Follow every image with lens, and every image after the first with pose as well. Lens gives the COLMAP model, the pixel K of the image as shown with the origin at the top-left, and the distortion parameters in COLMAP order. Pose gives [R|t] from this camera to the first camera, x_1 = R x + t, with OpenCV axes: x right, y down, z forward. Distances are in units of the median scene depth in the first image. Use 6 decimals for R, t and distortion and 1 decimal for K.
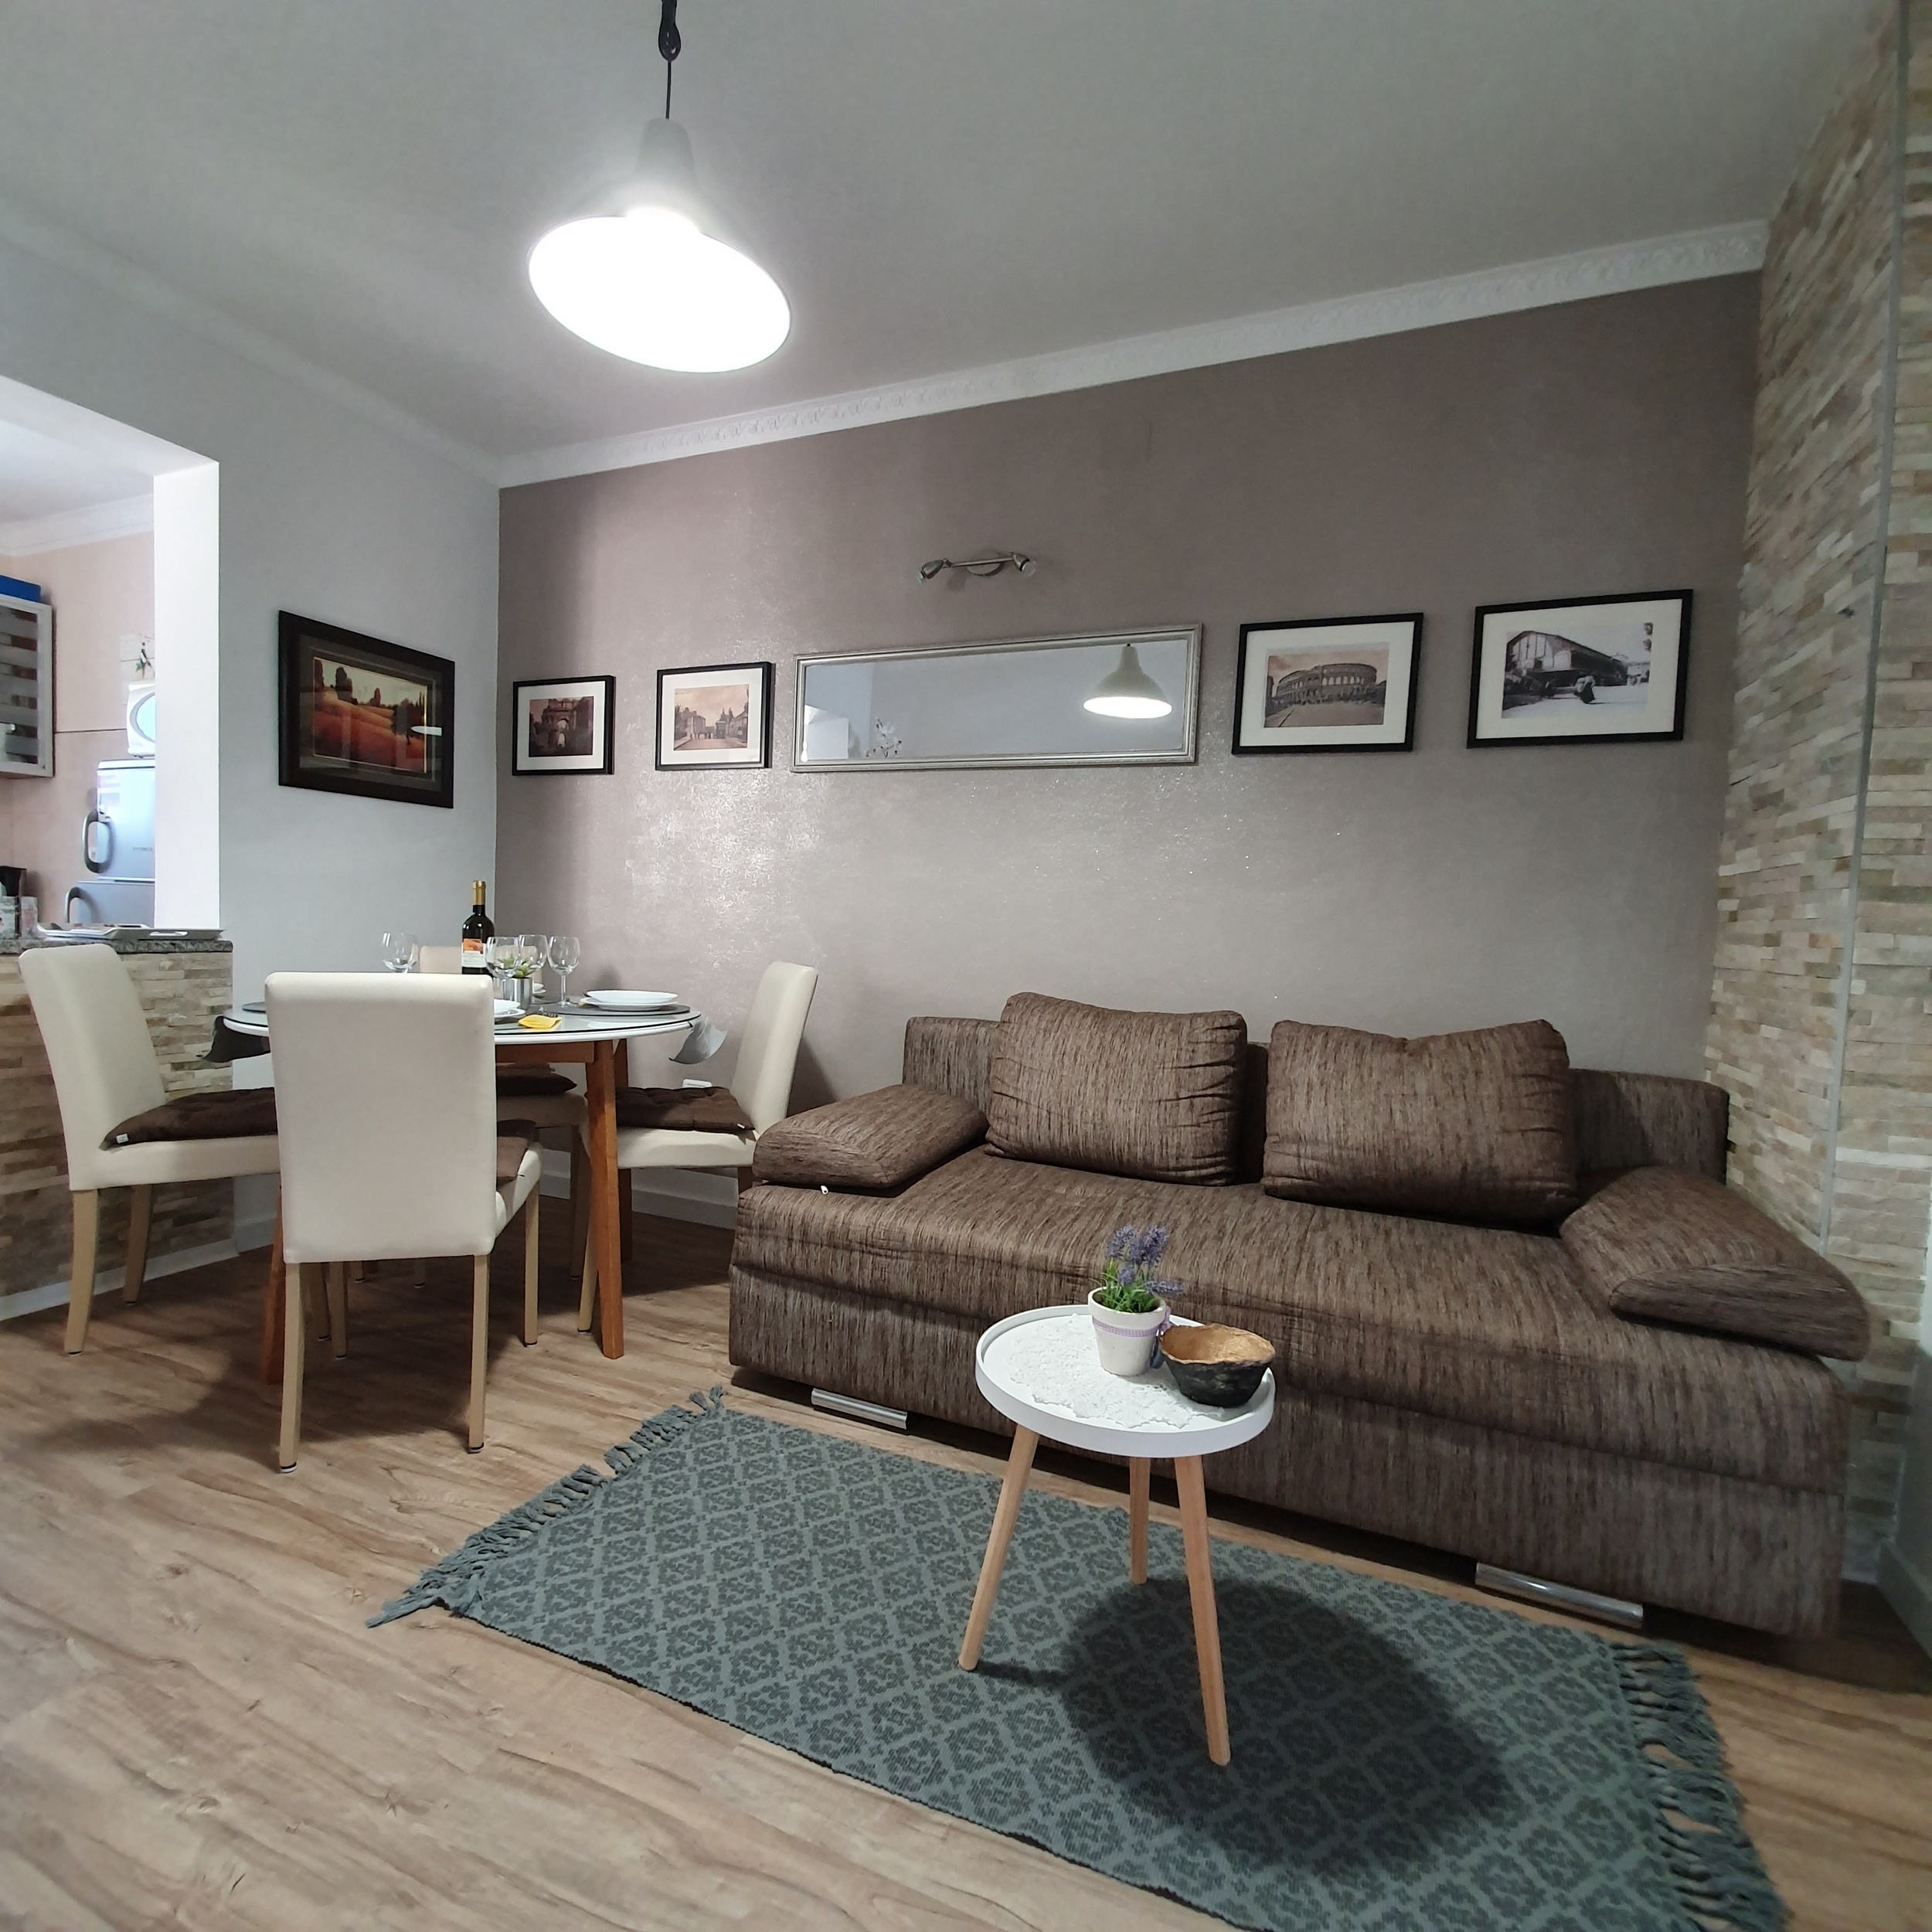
lens RADIAL K [[1024.4, 0, 965.1], [0, 1024.4, 982.9], [0, 0, 1]] dist [0.002274, -0.007845]
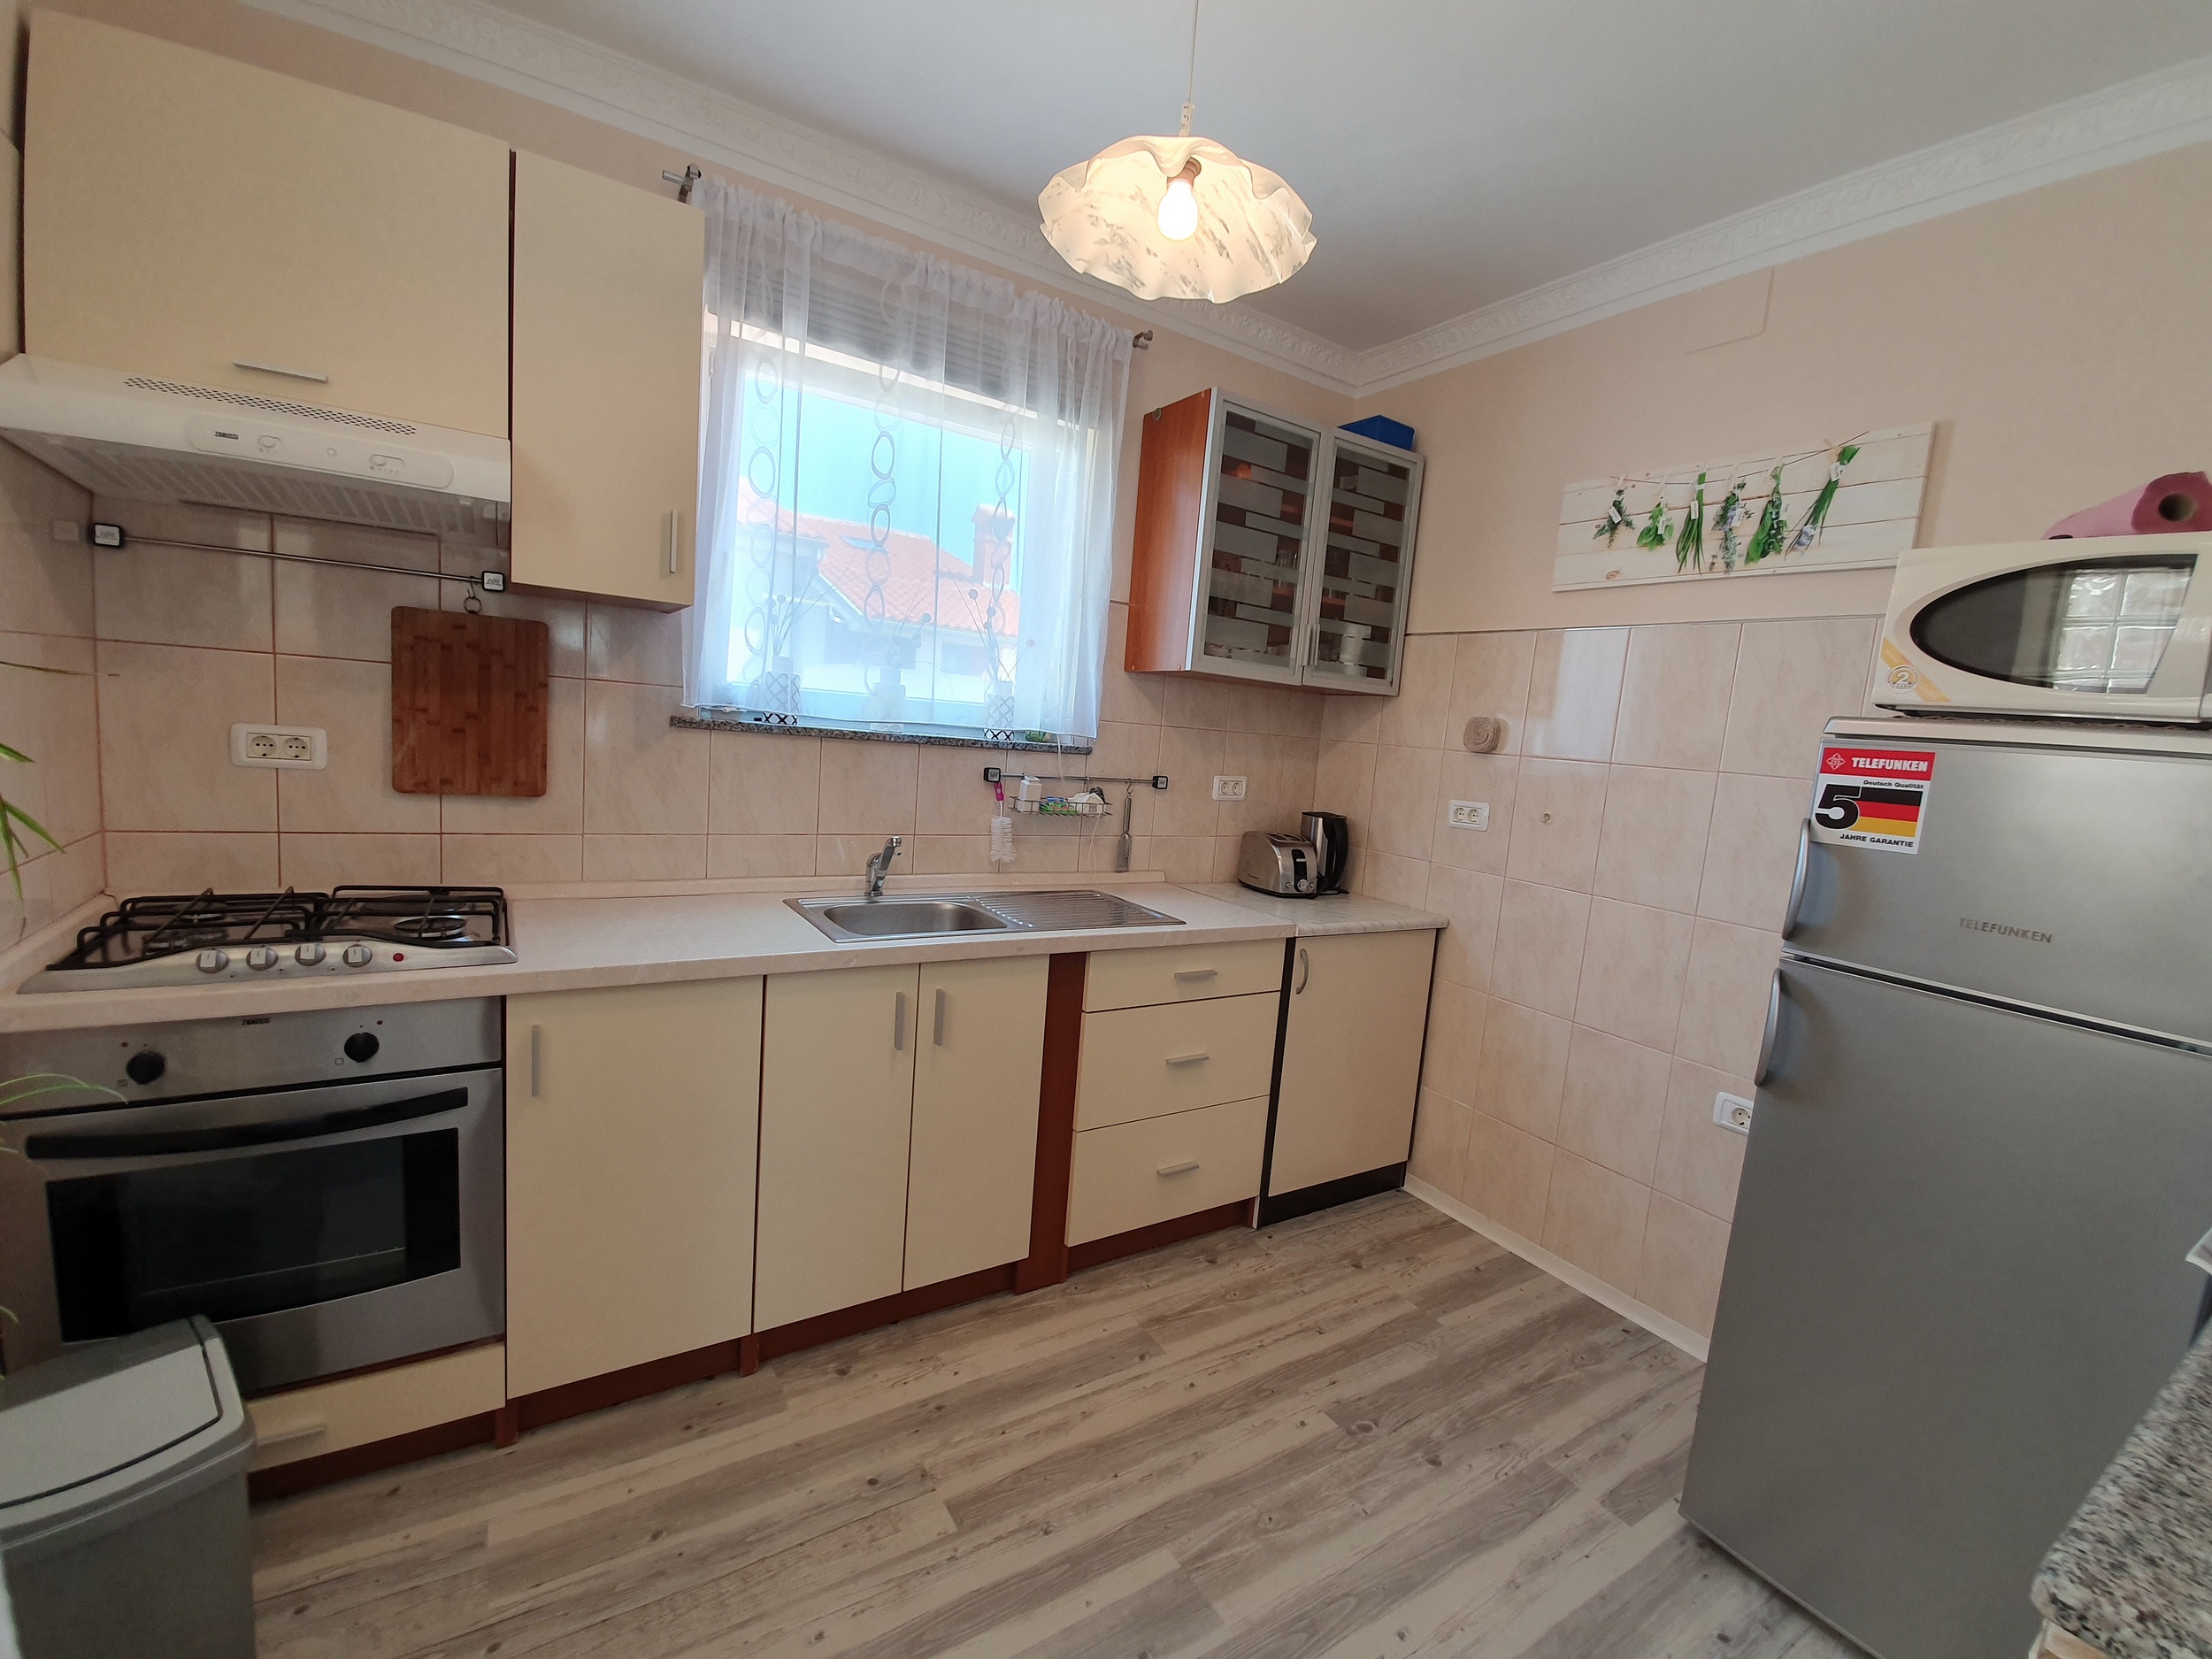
lens RADIAL K [[945.5, 0, 1112.8], [0, 945.5, 837.0], [0, 0, 1]] dist [0.007059, -0.001557]
pose [[0.813856, 0.096064, -0.573071, -1.303076], [-0.082054, 0.995357, 0.050321, -0.234305], [0.575244, 0.006068, 0.817959, 0.655387]]
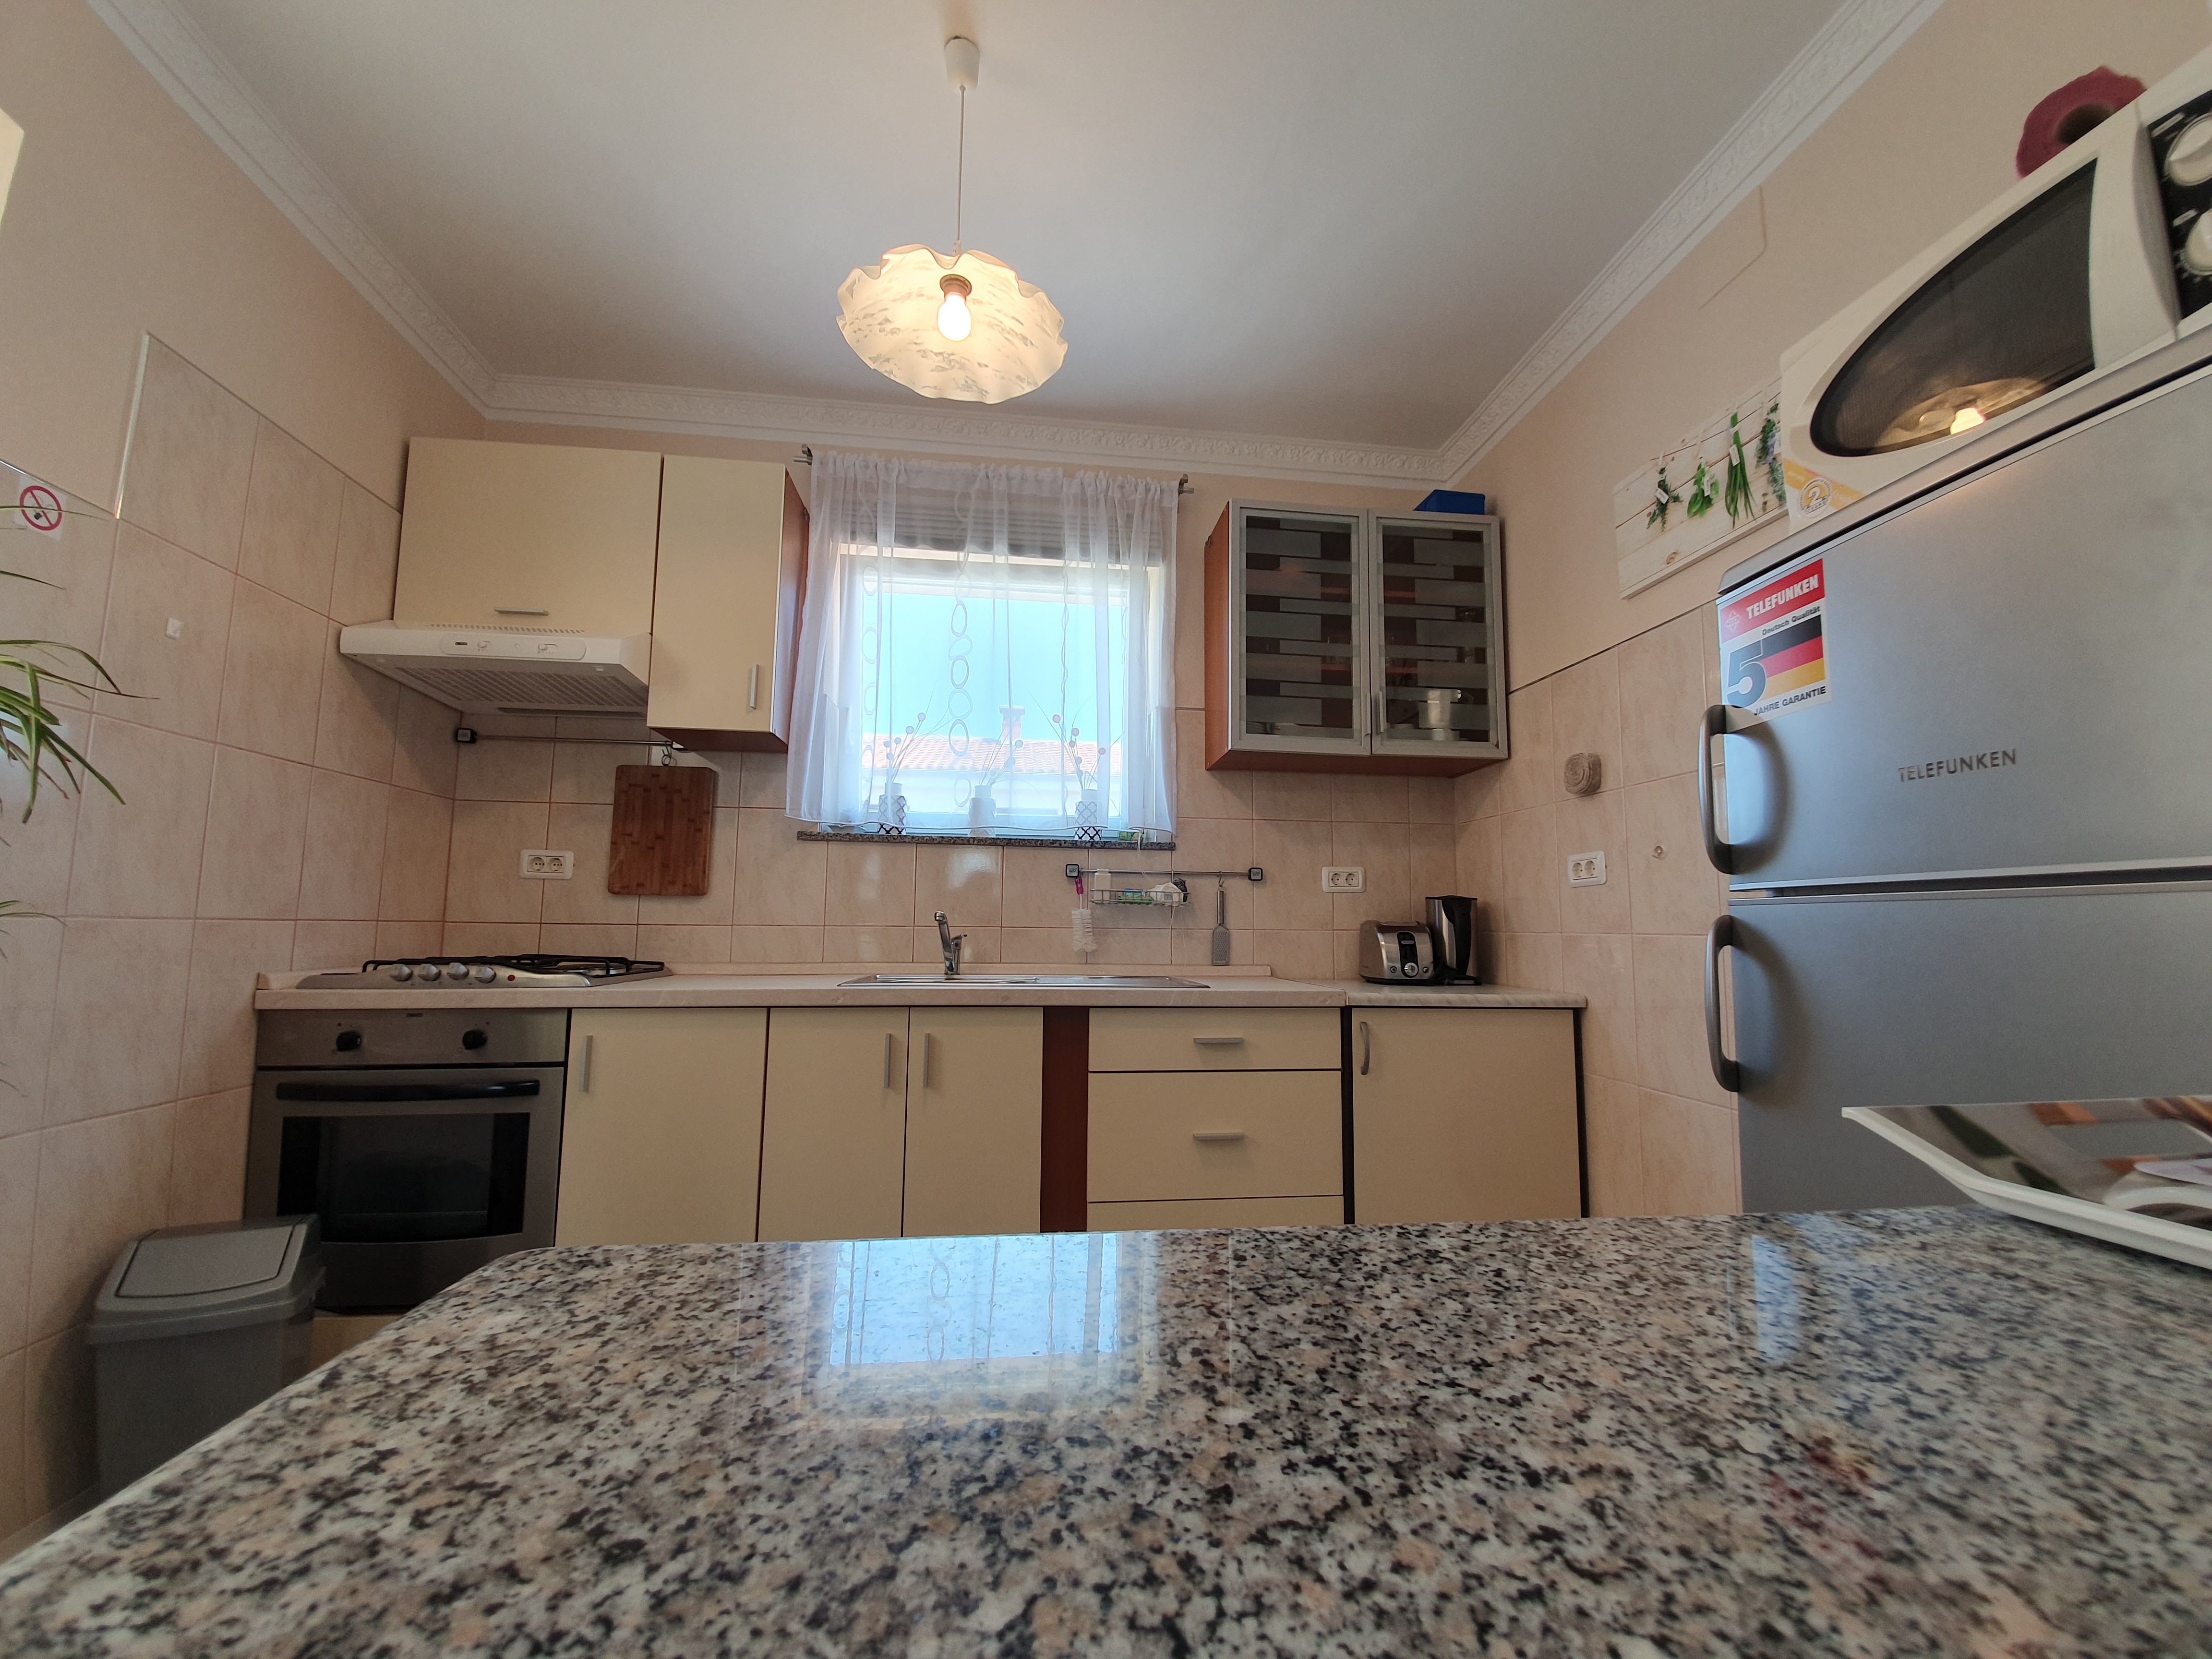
lens RADIAL K [[873.3, 0, 1113.7], [0, 873.3, 836.1], [0, 0, 1]] dist [0.008726, -0.000024]
pose [[0.483168, -0.126482, -0.866343, -1.044875], [-0.041400, 0.985103, -0.166910, -0.091657], [0.874548, 0.116512, 0.470734, 1.010252]]
